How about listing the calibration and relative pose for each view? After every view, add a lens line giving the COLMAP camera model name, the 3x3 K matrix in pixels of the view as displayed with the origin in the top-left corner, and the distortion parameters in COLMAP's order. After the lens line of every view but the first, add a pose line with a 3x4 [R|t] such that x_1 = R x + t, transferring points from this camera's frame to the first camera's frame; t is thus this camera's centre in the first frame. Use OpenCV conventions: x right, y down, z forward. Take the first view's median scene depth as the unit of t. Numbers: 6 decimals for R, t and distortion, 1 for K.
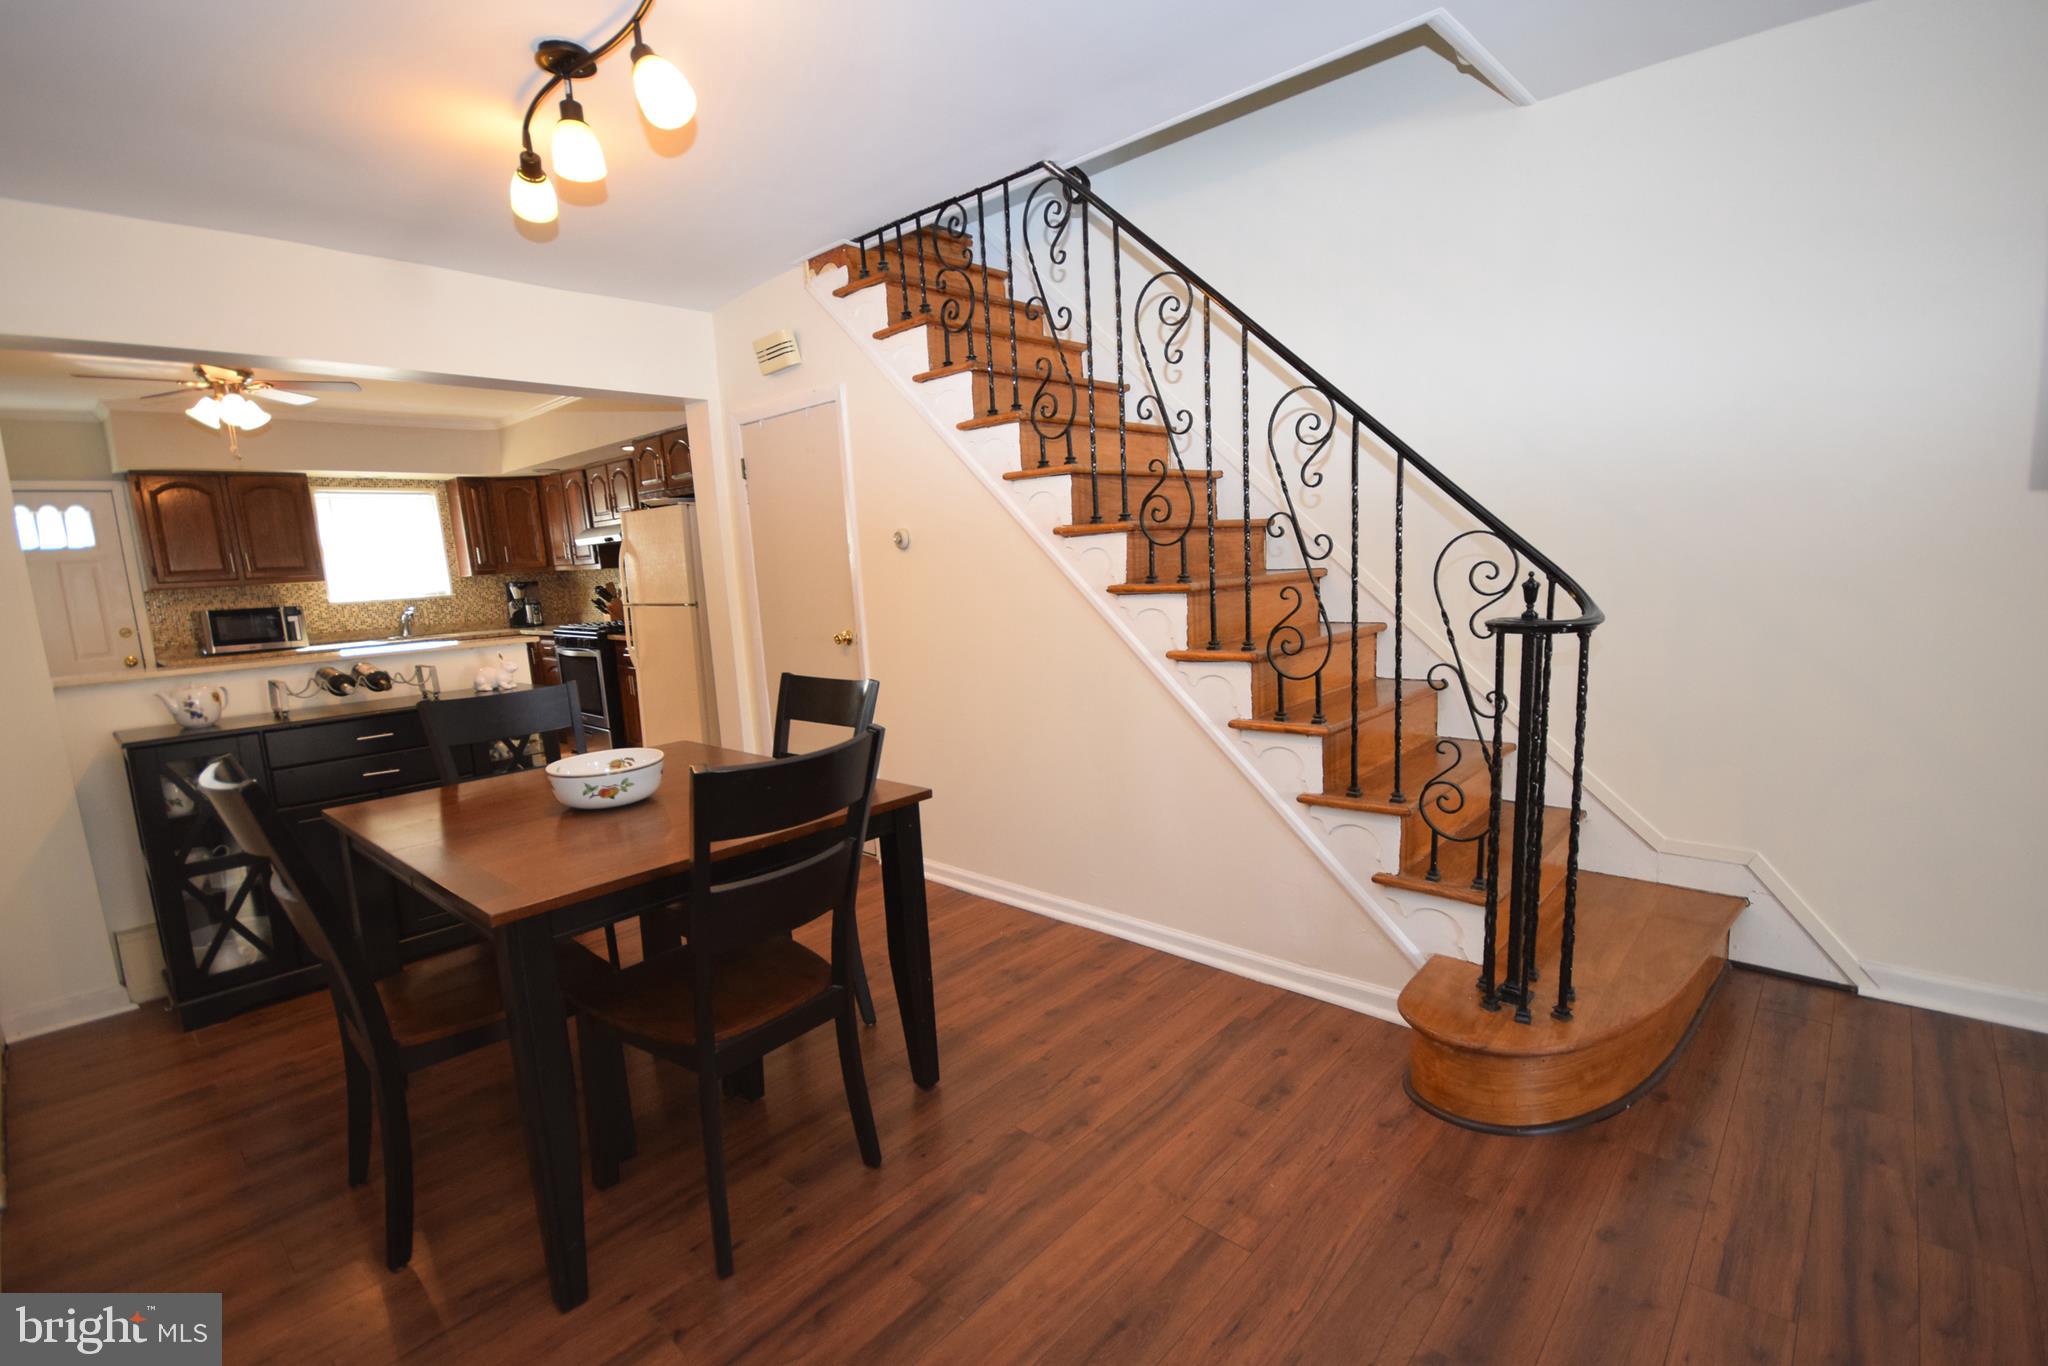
lens RADIAL K [[922.6, 0, 1051.6], [0, 922.6, 690.3], [0, 0, 1]] dist [-0.002930, -0.000517]
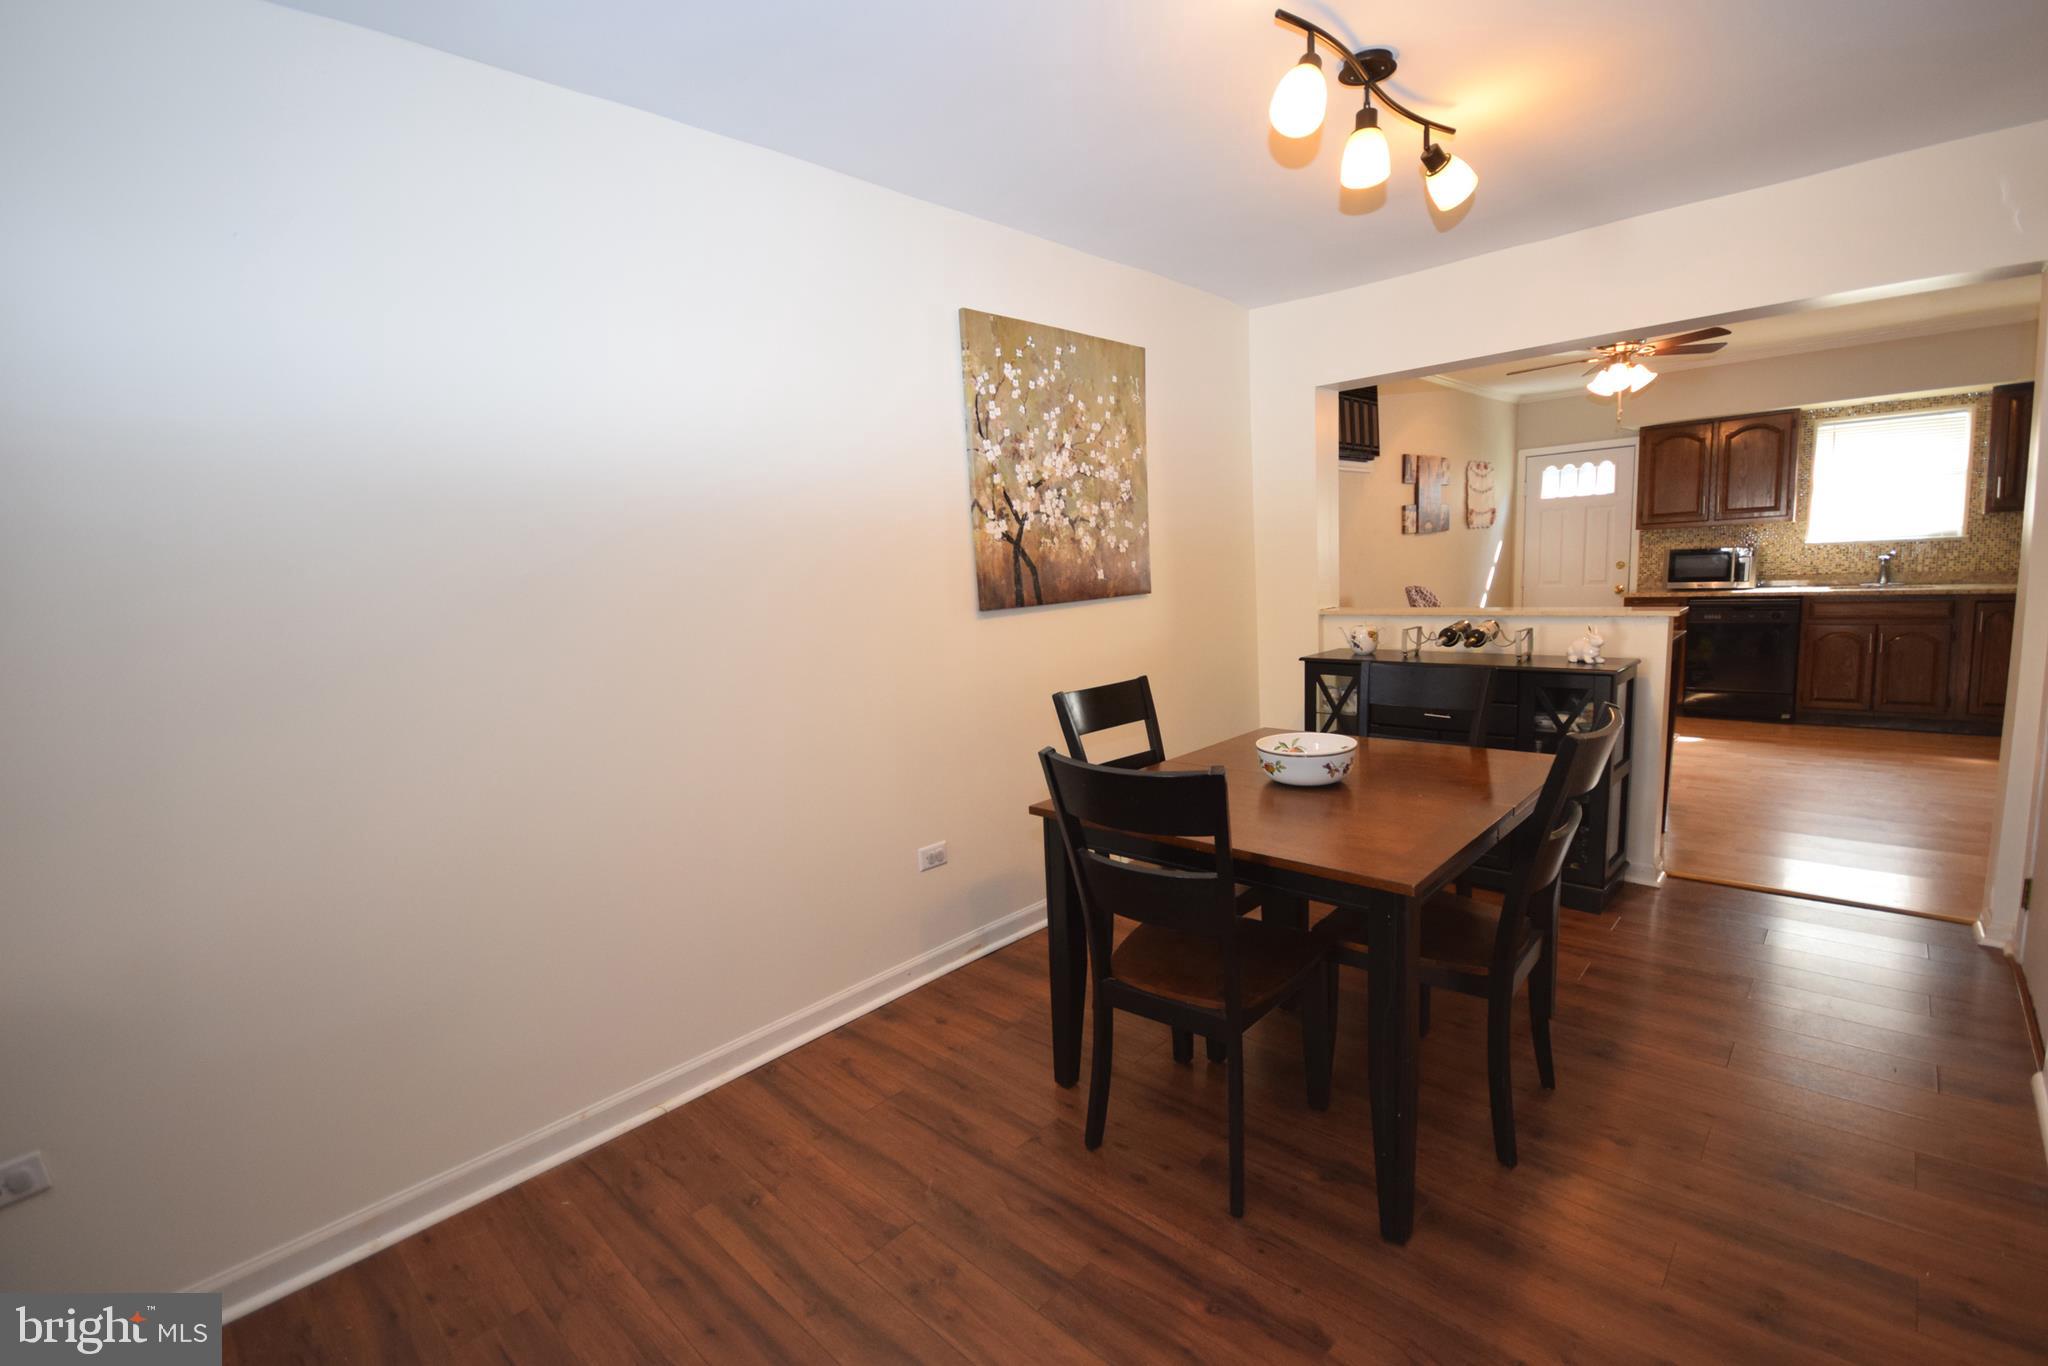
lens RADIAL K [[902.2, 0, 1024.0], [0, 902.2, 691.8], [0, 0, 1]] dist [0.000512, -0.000133]
pose [[-0.030022, 0.199118, -0.979515, 0.219864], [-0.096457, 0.974807, 0.201118, -0.064122], [0.994884, 0.100519, -0.010059, 0.256180]]
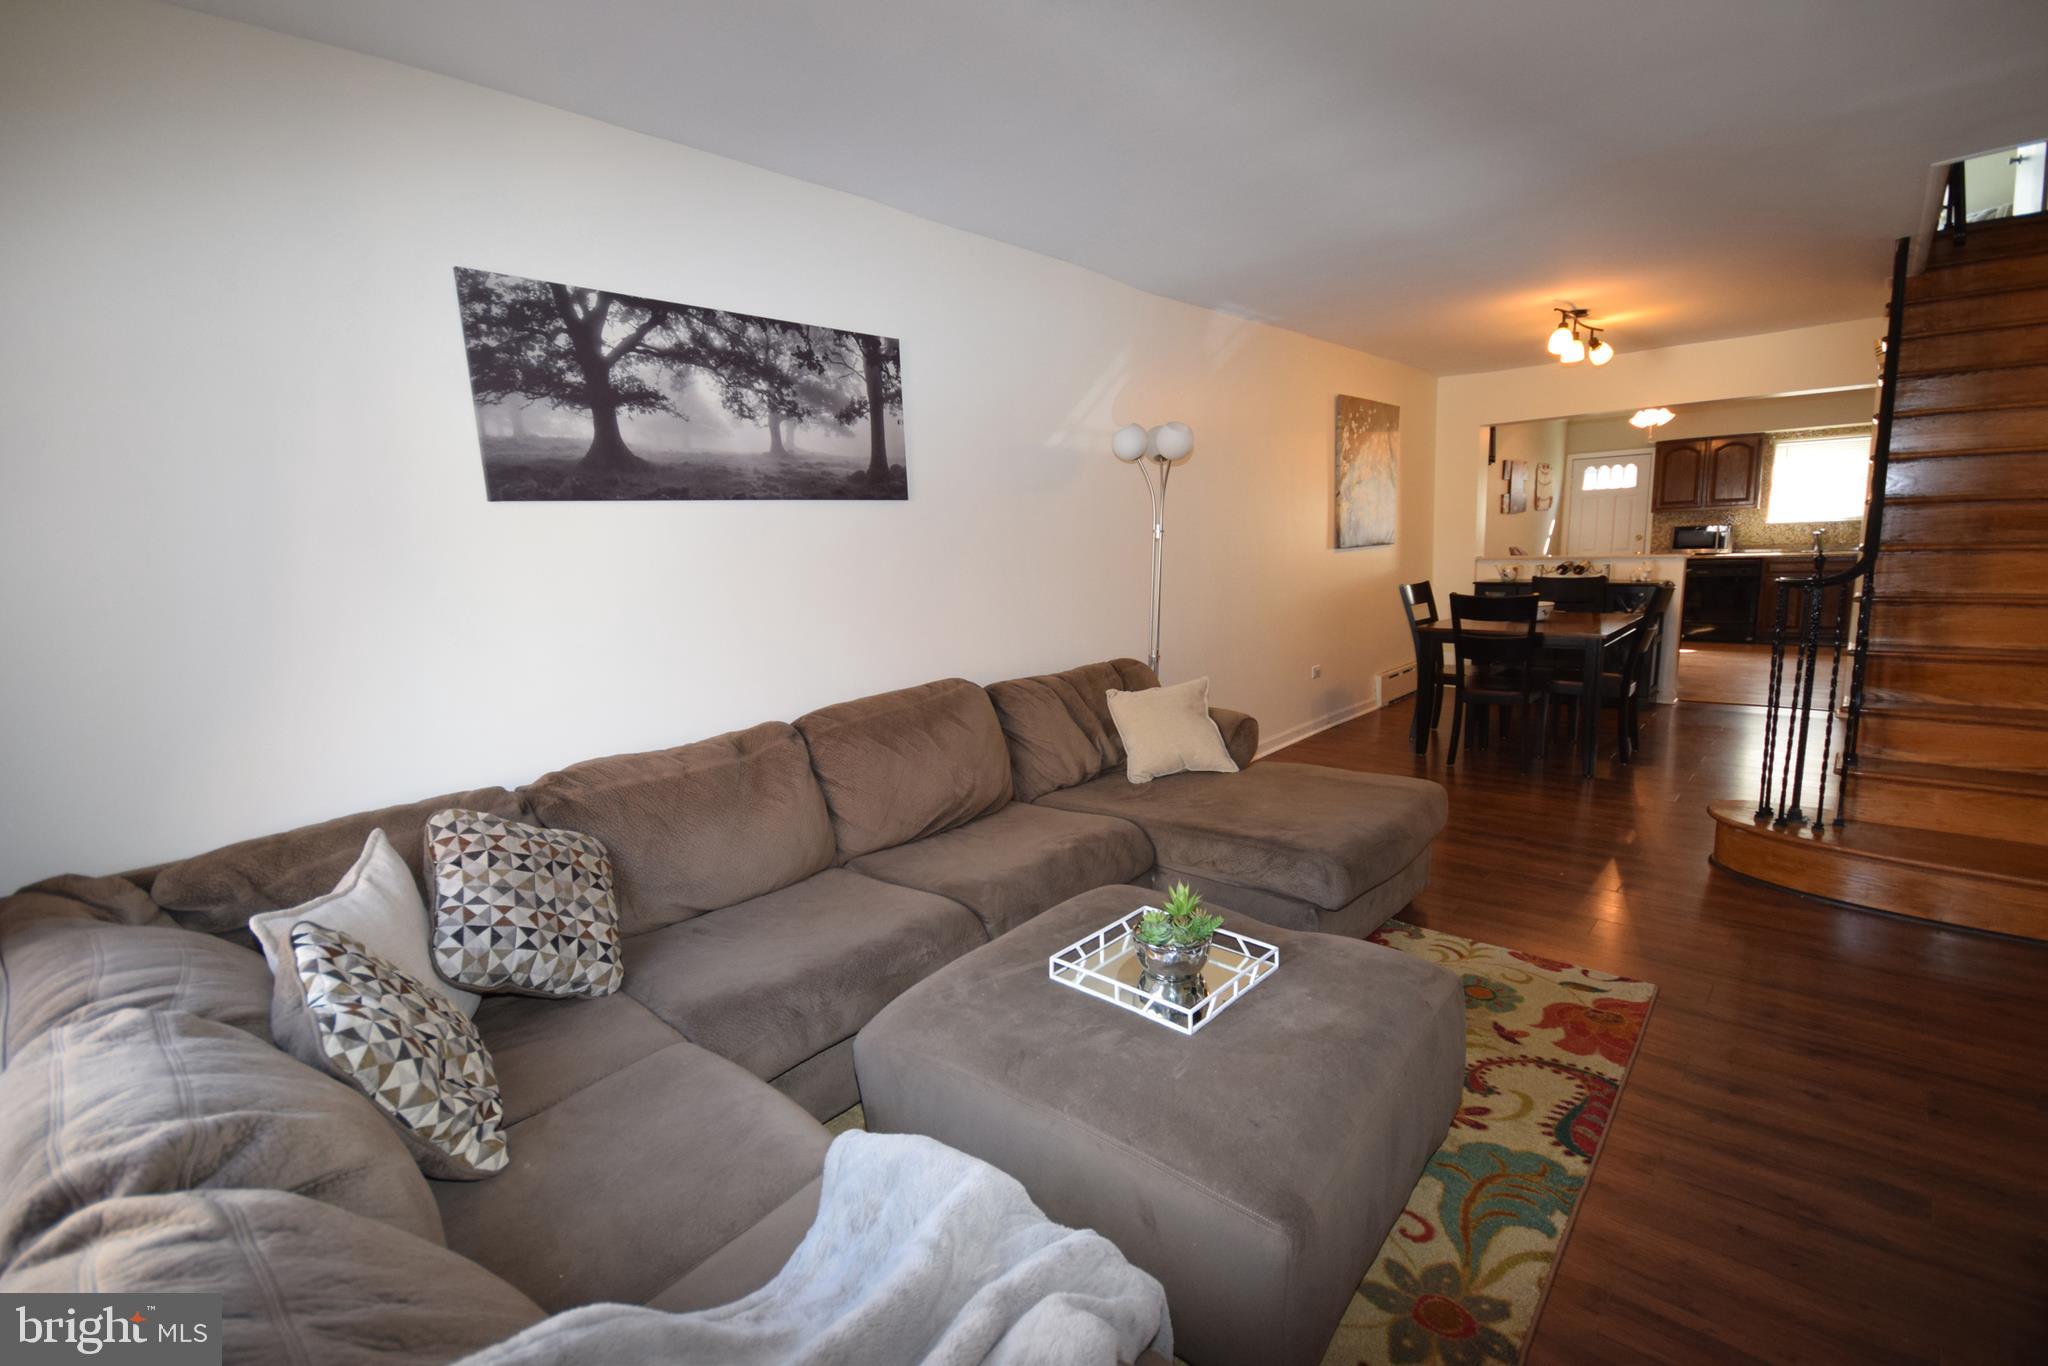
lens RADIAL K [[902.2, 0, 1024.0], [0, 902.2, 691.8], [0, 0, 1]] dist [0.000512, -0.000133]
pose [[-0.017132, 0.221178, -0.975083, 0.742577], [-0.108713, 0.969032, 0.221715, -0.032622], [0.993926, 0.109803, 0.007444, -0.125001]]
